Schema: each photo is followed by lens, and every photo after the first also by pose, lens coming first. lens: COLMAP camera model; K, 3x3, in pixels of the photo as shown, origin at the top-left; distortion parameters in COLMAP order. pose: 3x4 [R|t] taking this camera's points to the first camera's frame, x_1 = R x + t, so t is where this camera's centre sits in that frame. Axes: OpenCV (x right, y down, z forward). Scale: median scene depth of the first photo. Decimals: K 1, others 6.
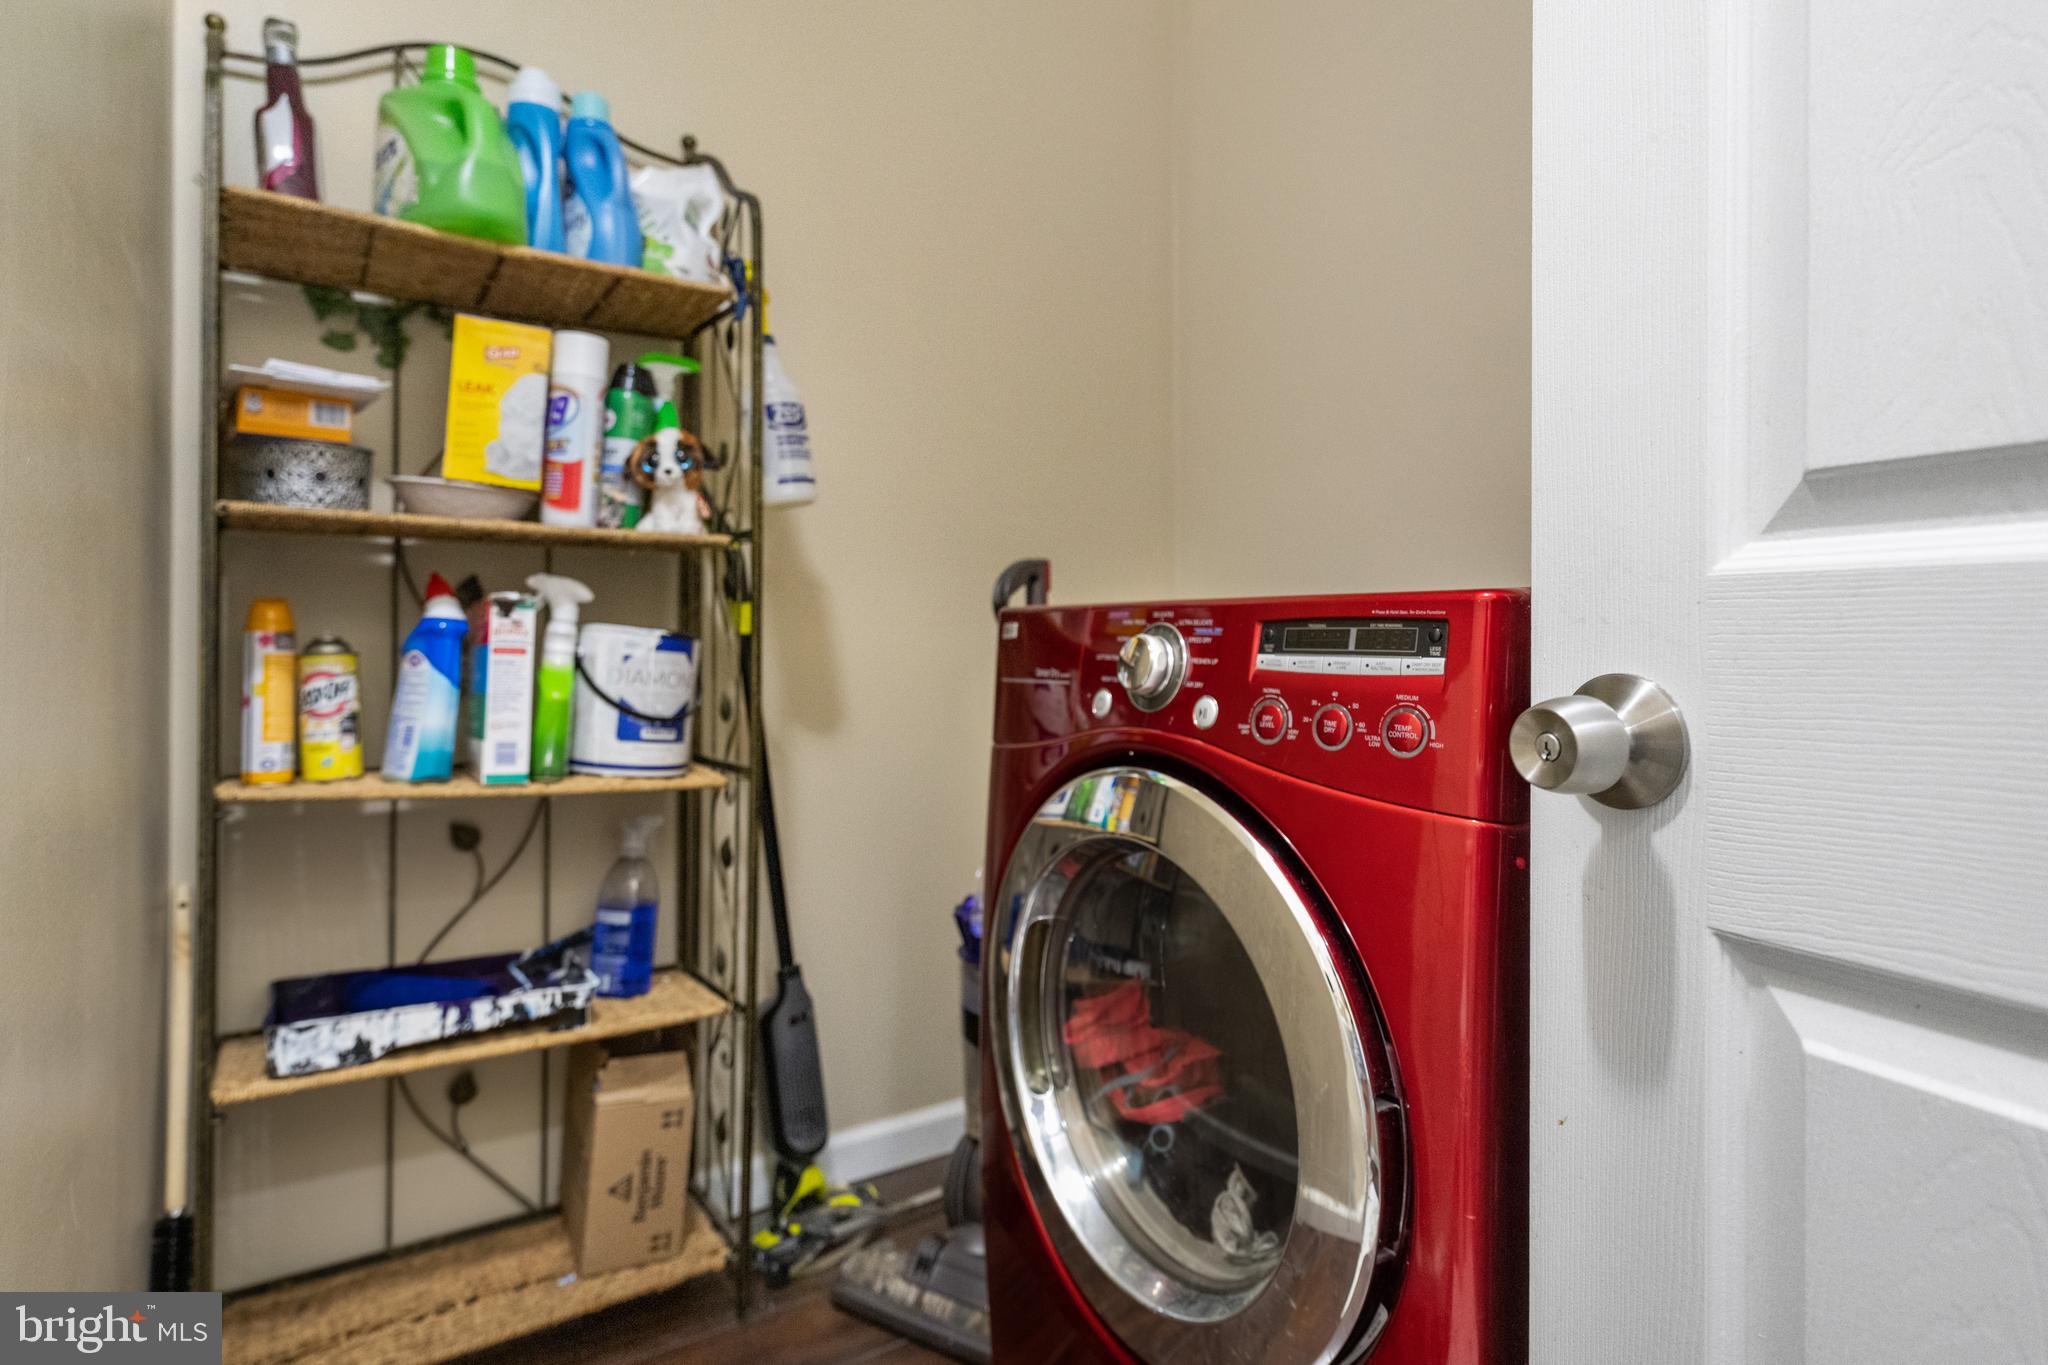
lens RADIAL K [[1100.8, 0, 1023.1], [0, 1100.8, 634.6], [0, 0, 1]] dist [0.004476, -0.000040]
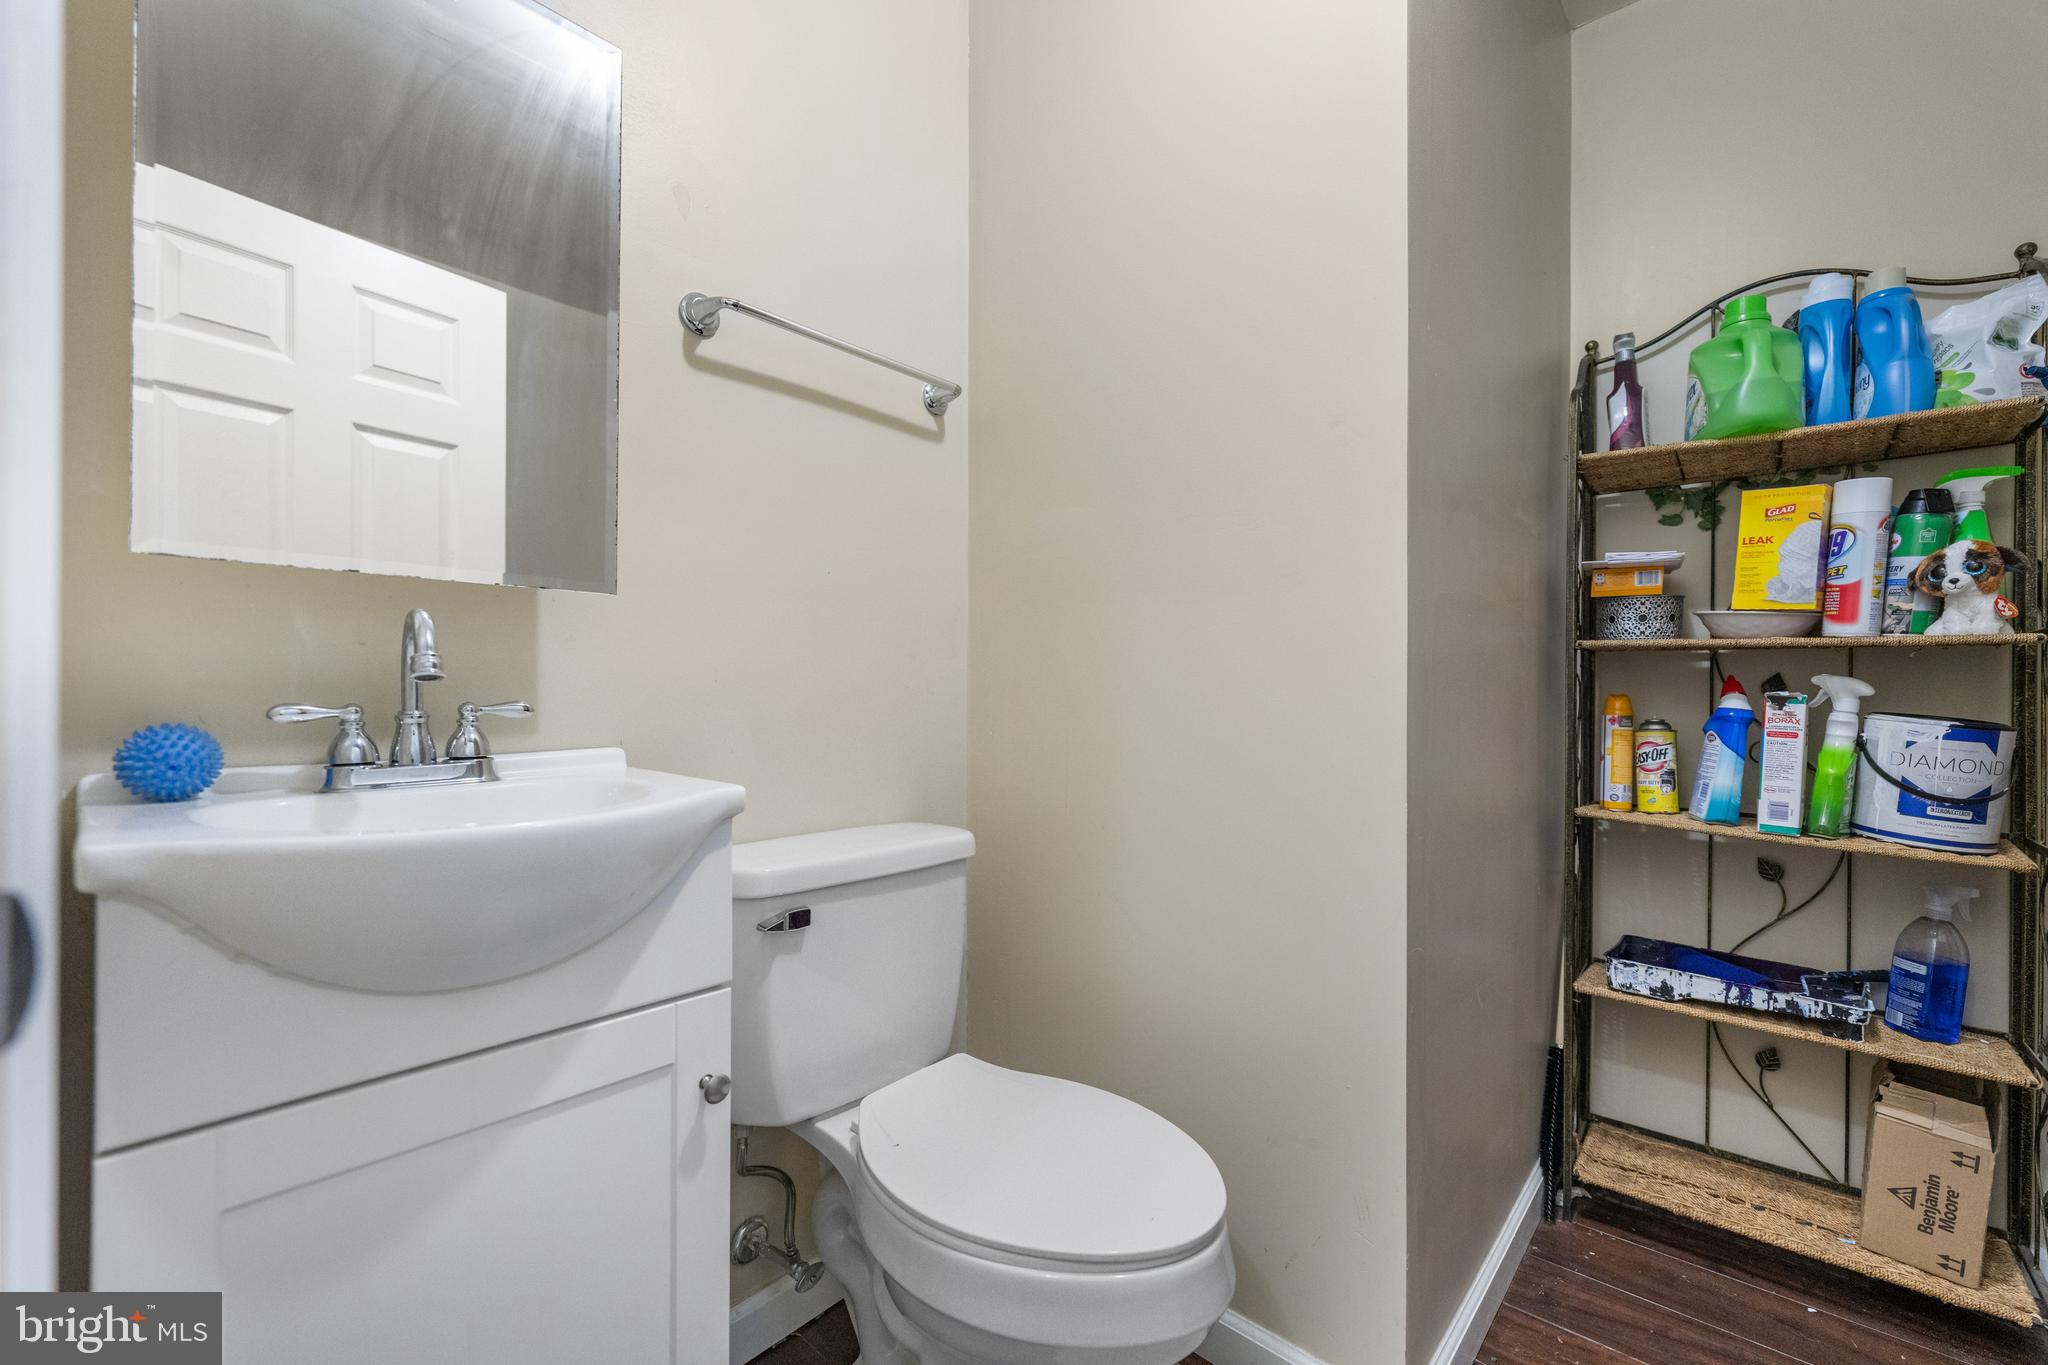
lens RADIAL K [[876.3, 0, 1024.0], [0, 876.3, 682.5], [0, 0, 1]] dist [0.000689, 0.000152]
pose [[0.255541, -0.005976, -0.966780, 0.310676], [-0.001479, 0.999977, -0.006572, -0.037918], [0.966797, 0.003109, 0.255526, -0.153958]]
